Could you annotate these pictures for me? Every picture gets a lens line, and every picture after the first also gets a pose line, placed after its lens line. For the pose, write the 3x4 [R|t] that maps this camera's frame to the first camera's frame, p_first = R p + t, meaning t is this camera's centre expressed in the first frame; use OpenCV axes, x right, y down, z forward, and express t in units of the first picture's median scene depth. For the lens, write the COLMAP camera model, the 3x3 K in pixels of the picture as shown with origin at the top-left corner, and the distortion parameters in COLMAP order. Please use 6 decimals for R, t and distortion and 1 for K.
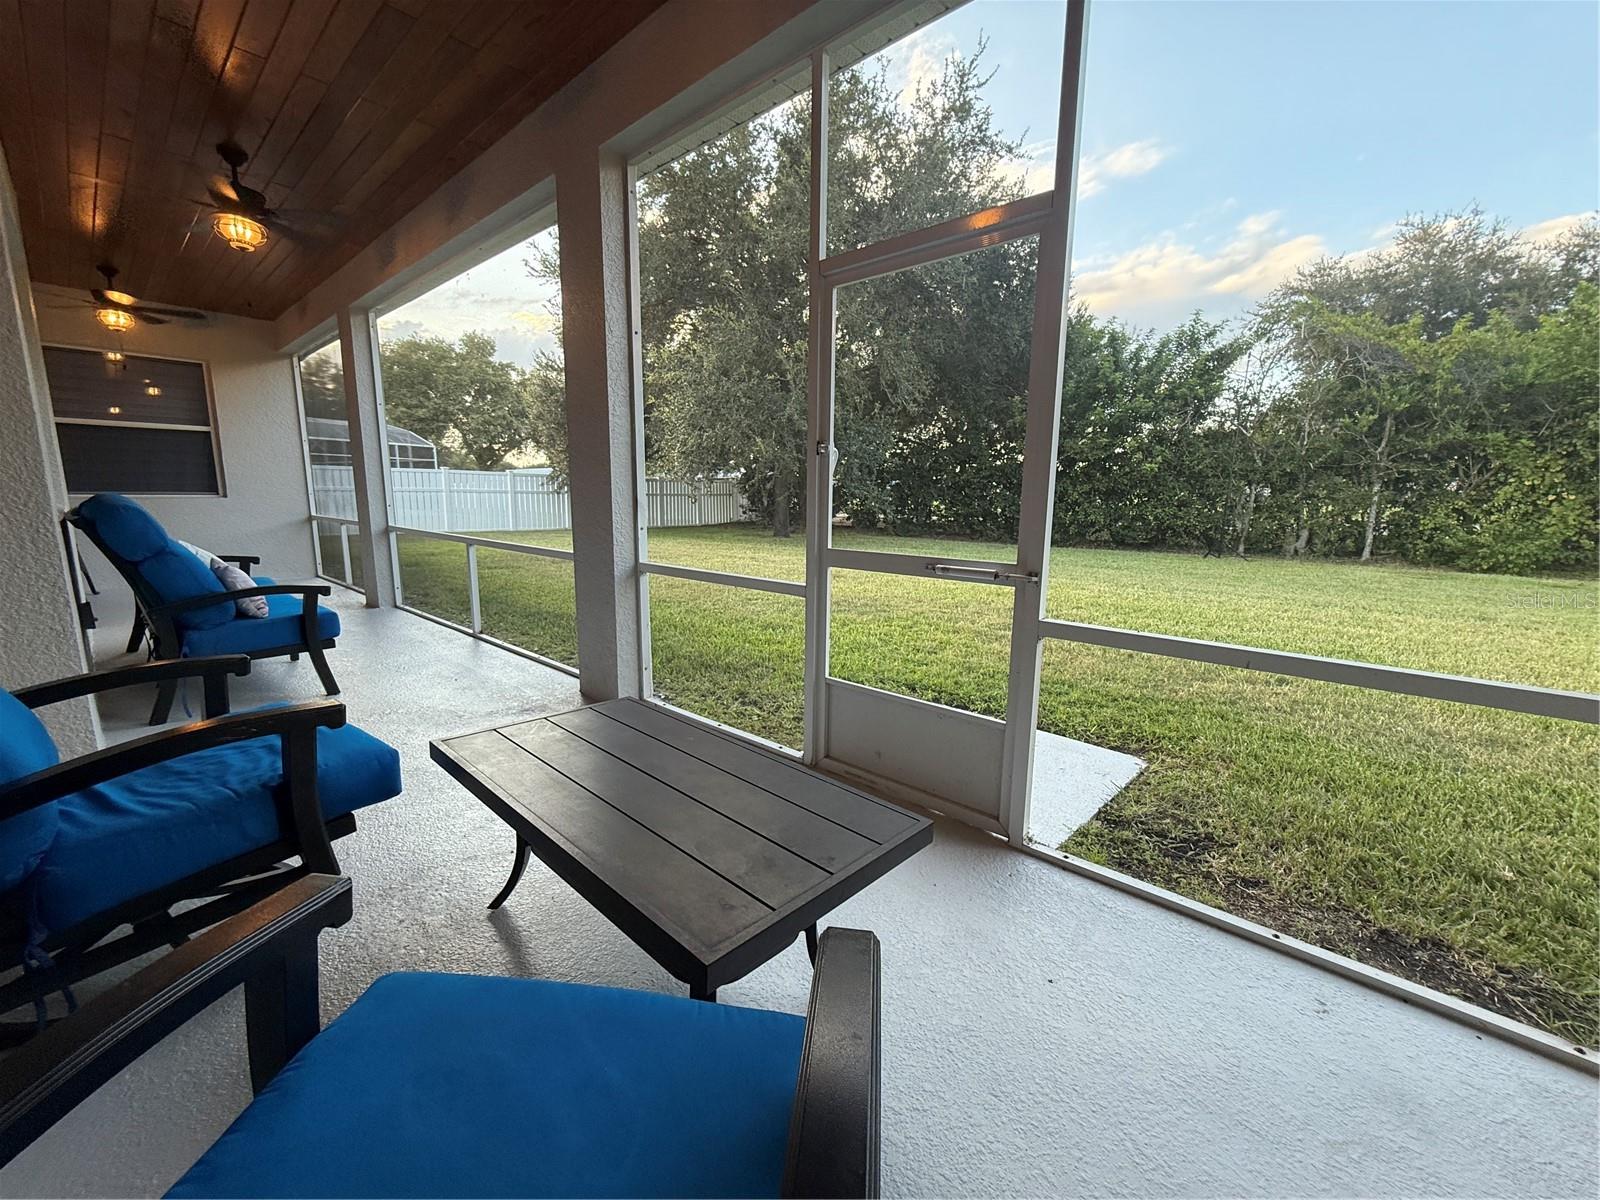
lens RADIAL K [[644.5, 0, 800.8], [0, 644.5, 602.4], [0, 0, 1]] dist [-0.000573, 0.000366]
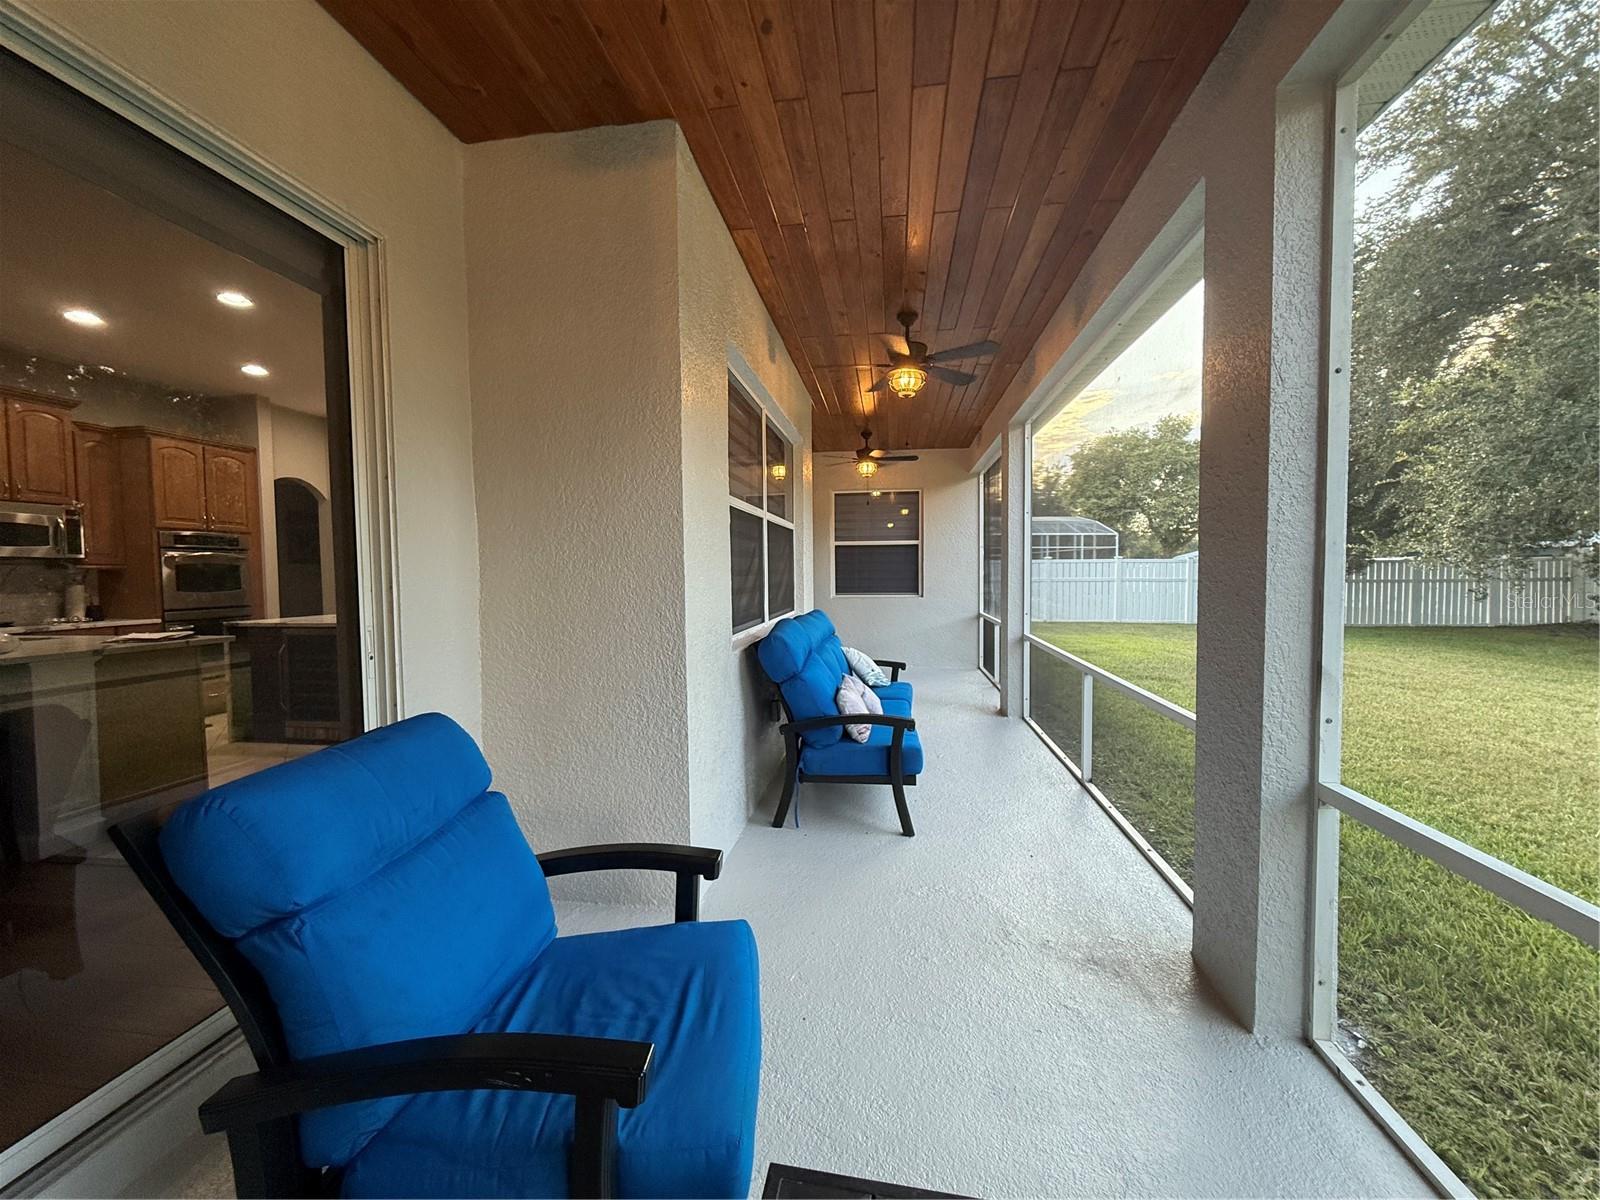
lens RADIAL K [[644.5, 0, 796.5], [0, 644.5, 600.6], [0, 0, 1]] dist [-0.000573, 0.000366]
pose [[0.557404, 0.018455, -0.830036, -0.015126], [-0.122895, 0.990574, -0.060505, -0.038534], [0.821095, 0.135733, 0.554418, 0.098539]]
